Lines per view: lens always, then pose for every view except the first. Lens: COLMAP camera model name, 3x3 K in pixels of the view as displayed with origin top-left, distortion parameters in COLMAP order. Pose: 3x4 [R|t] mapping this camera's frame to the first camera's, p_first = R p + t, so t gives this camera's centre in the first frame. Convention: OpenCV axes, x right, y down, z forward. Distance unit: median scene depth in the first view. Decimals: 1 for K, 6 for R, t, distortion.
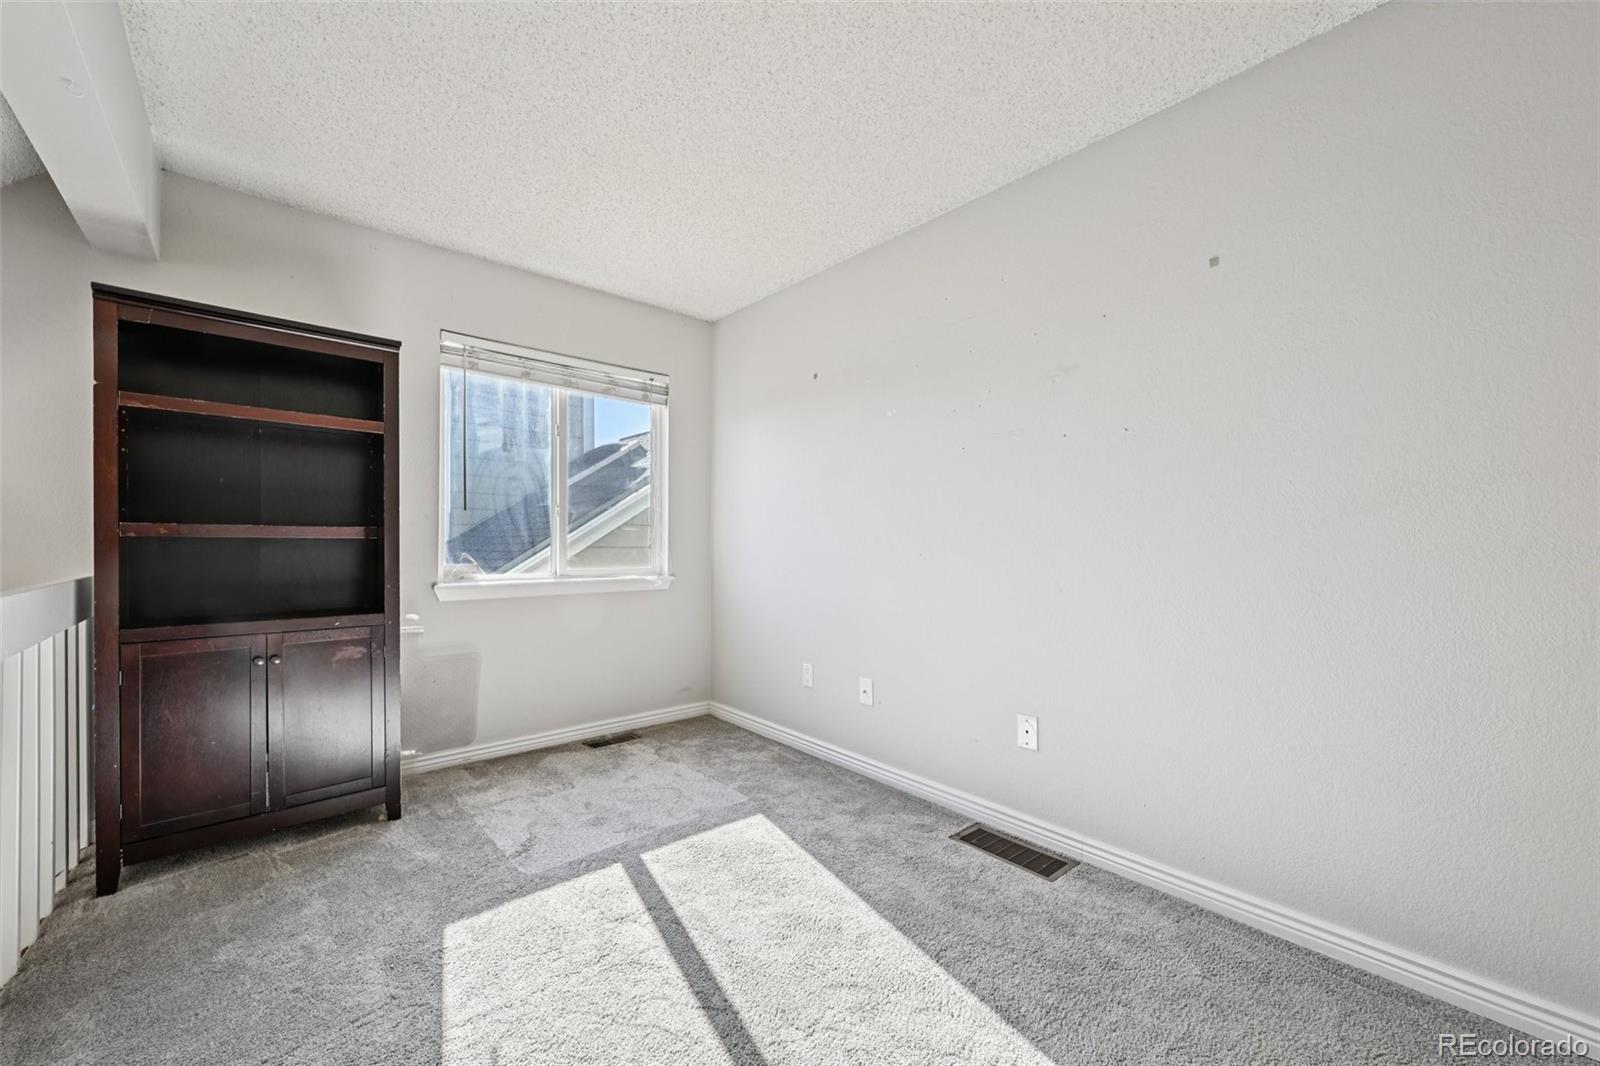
lens RADIAL K [[626.1, 0, 805.0], [0, 626.1, 543.3], [0, 0, 1]] dist [-0.001398, 0.000262]
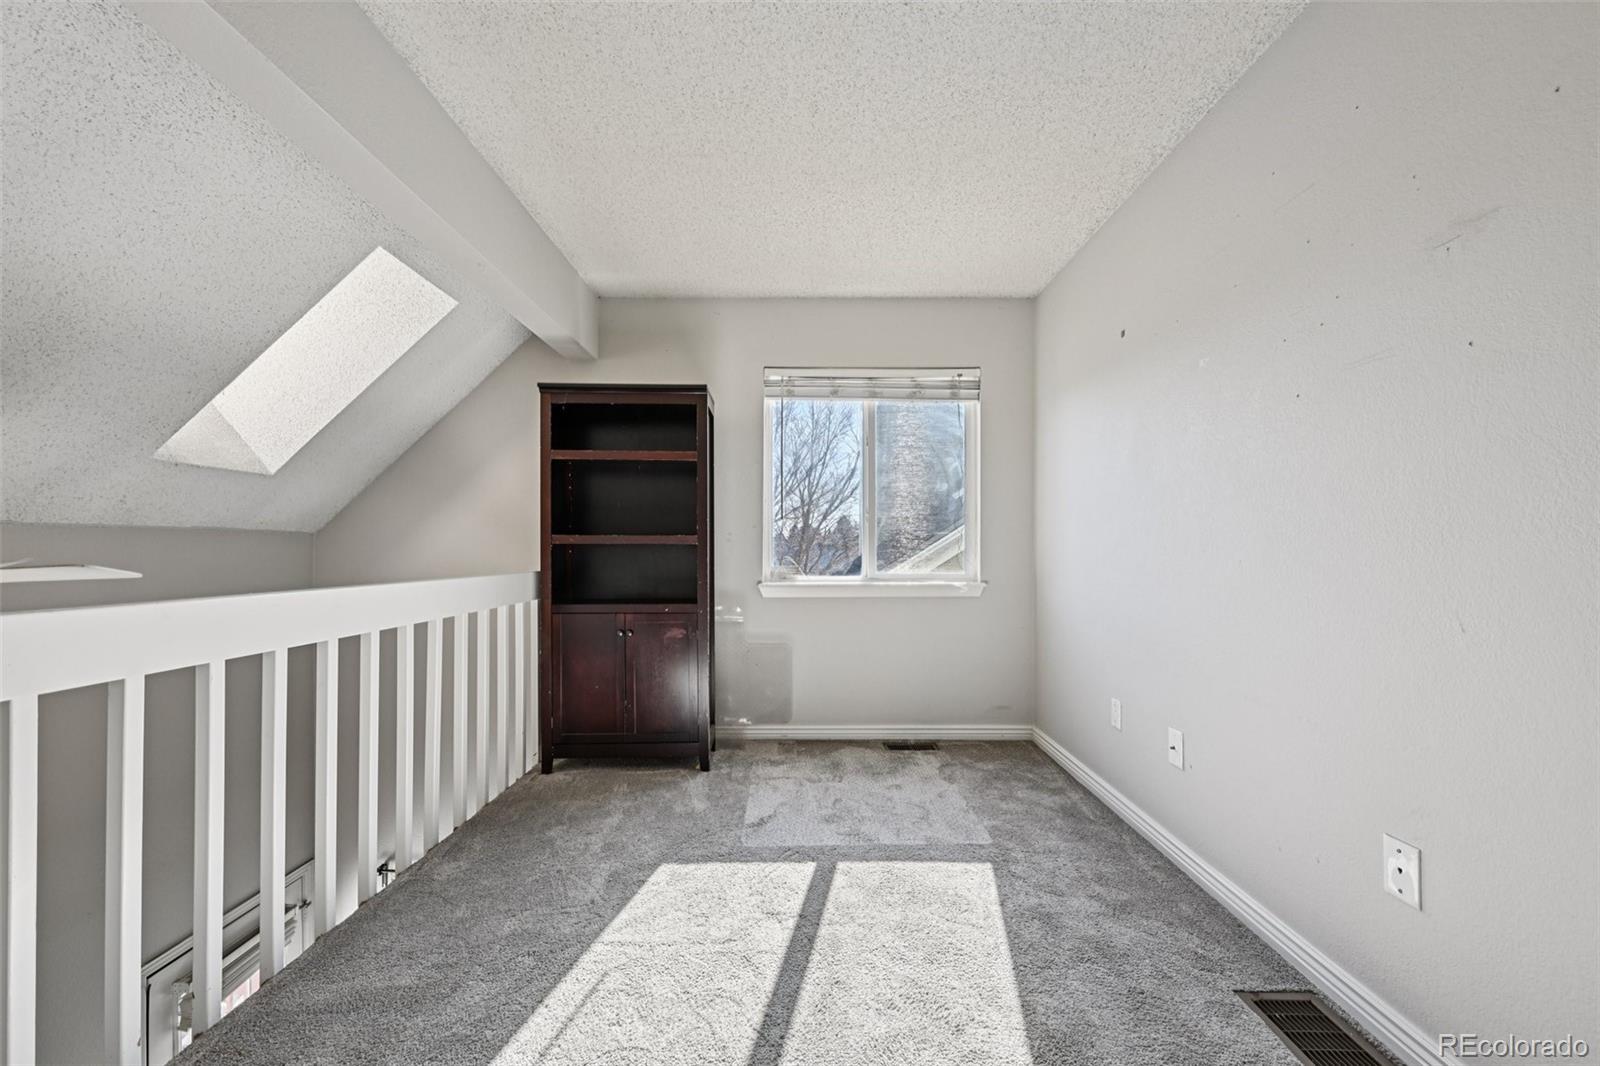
lens RADIAL K [[626.8, 0, 800.0], [0, 626.8, 548.1], [0, 0, 1]] dist [-0.001764, 0.000117]
pose [[0.750911, -0.003728, -0.660393, 0.284630], [0.002190, 0.999993, -0.003154, 0.004331], [0.660400, 0.000922, 0.750913, 0.178453]]
